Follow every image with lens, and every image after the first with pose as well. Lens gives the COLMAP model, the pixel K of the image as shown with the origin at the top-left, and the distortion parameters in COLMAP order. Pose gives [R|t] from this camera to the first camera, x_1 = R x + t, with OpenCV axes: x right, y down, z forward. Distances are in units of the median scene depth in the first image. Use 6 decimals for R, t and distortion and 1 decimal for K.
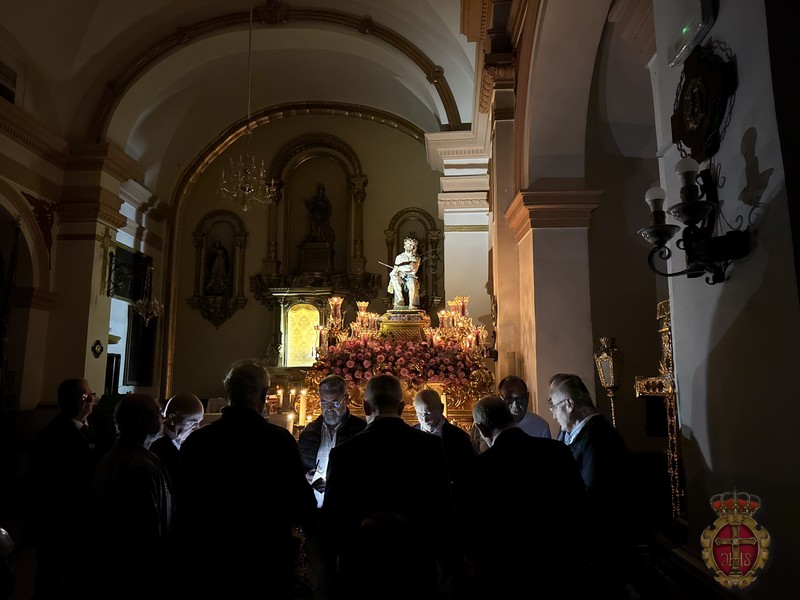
lens RADIAL K [[567.8, 0, 400.0], [0, 567.8, 300.0], [0, 0, 1]] dist [0.135192, -0.137842]
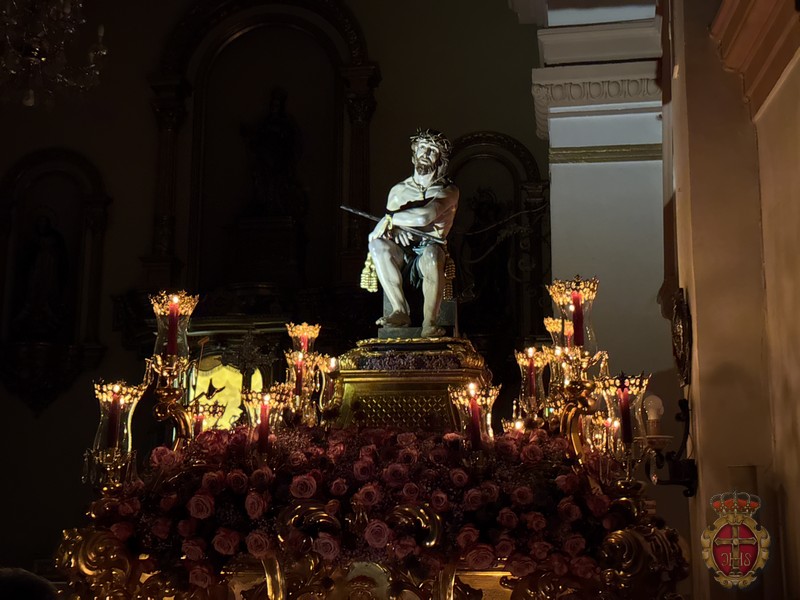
lens RADIAL K [[1136.0, 0, 400.0], [0, 1136.0, 300.0], [0, 0, 1]] dist [0.145173, -0.100150]
pose [[0.996995, -0.013704, -0.076248, 0.053545], [0.009391, 0.998350, -0.056649, 0.031762], [0.076898, 0.055763, 0.995478, 0.325509]]
